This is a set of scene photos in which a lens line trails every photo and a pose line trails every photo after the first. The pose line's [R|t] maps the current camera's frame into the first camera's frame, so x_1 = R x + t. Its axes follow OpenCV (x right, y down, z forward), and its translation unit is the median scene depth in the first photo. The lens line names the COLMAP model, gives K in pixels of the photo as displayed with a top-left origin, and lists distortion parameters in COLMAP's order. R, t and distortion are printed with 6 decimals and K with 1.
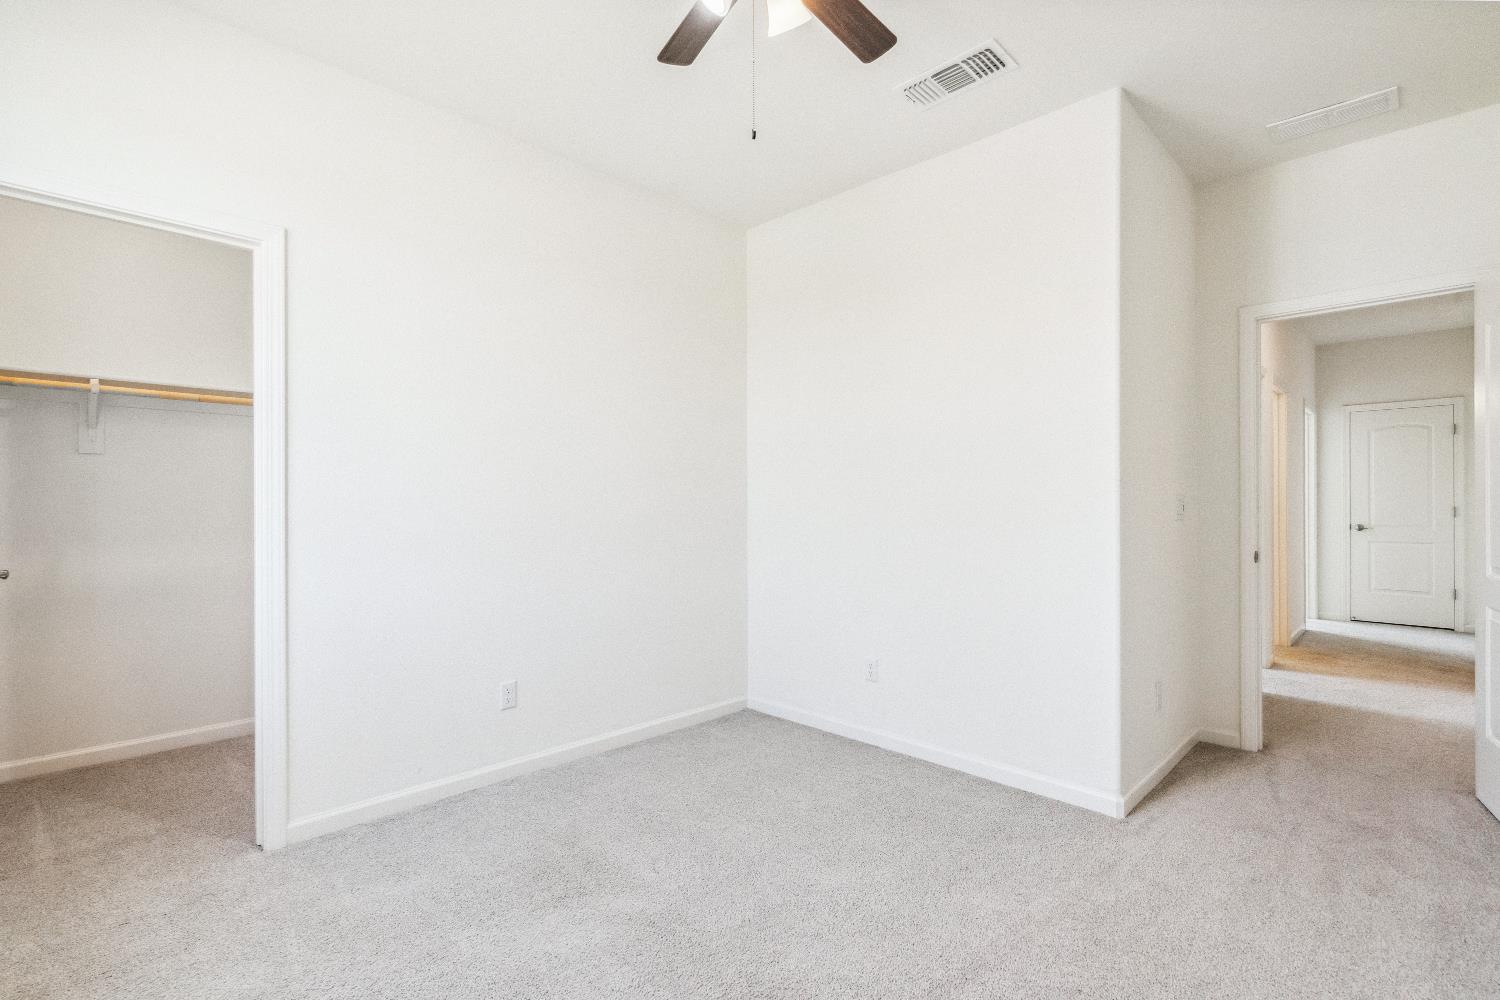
lens RADIAL K [[683.7, 0, 754.6], [0, 683.7, 496.5], [0, 0, 1]] dist [-0.001151, 0.000051]
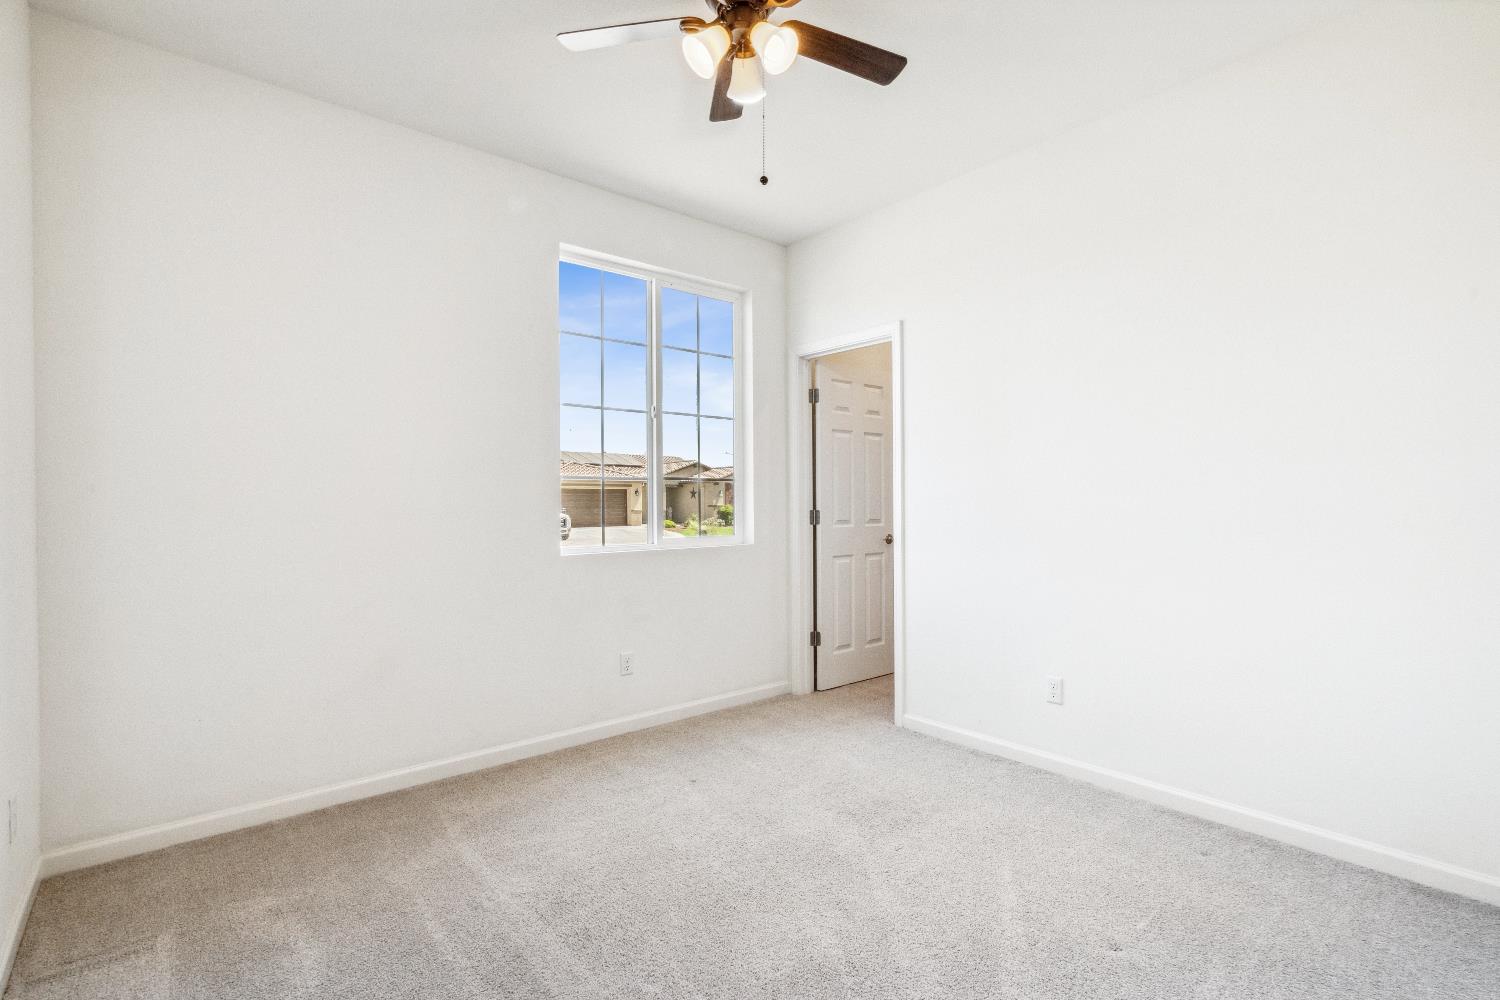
lens RADIAL K [[683.7, 0, 754.6], [0, 683.7, 496.5], [0, 0, 1]] dist [-0.001151, 0.000051]
pose [[-0.066705, 0.004843, -0.997761, 0.695001], [0.014648, 0.999885, 0.003874, -0.009592], [0.997665, -0.014357, -0.066768, 0.634372]]
